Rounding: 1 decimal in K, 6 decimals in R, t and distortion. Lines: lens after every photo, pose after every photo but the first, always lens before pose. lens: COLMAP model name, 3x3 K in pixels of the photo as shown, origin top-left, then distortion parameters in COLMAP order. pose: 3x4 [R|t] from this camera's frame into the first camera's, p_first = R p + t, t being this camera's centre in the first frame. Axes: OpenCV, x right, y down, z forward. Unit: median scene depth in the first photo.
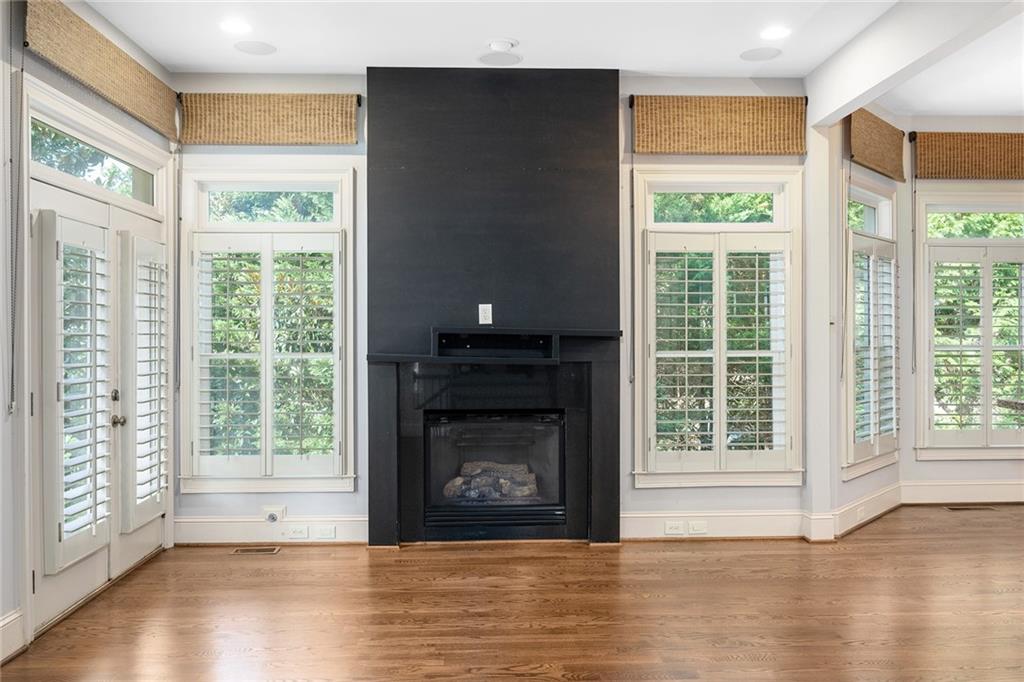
lens RADIAL K [[827.7, 0, 517.1], [0, 827.7, 339.2], [0, 0, 1]] dist [-0.008881, -0.000332]
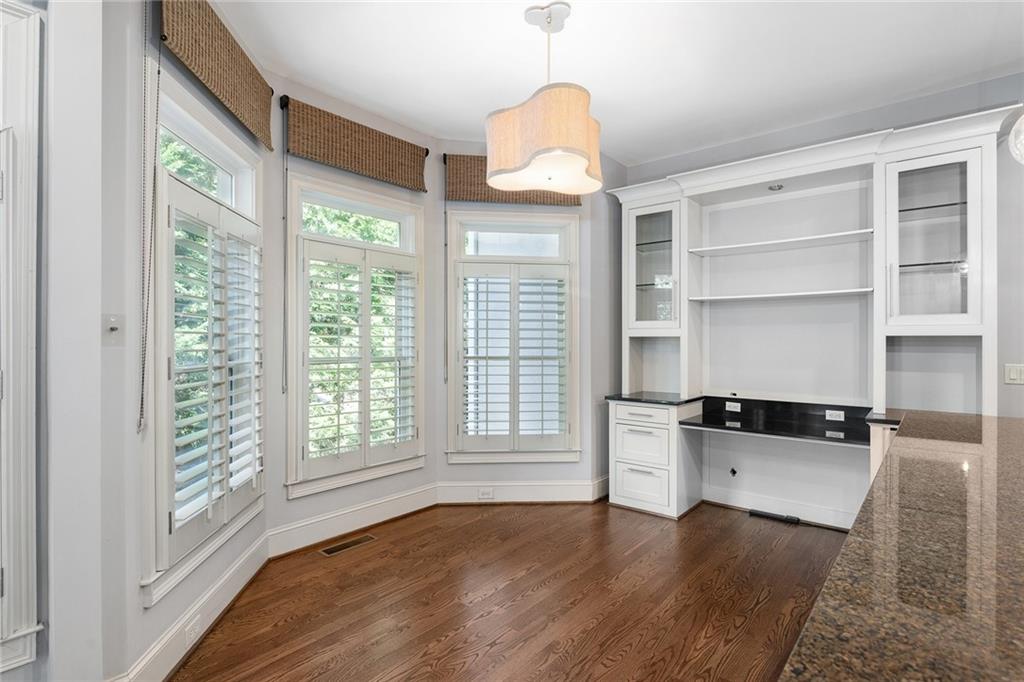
lens RADIAL K [[502.7, 0, 515.2], [0, 502.7, 339.2], [0, 0, 1]] dist [-0.008971, 0.001981]
pose [[0.673159, 0.003745, 0.739488, 0.326004], [-0.000451, 0.999989, -0.004654, -0.012279], [-0.739498, 0.002799, 0.673153, 0.608542]]
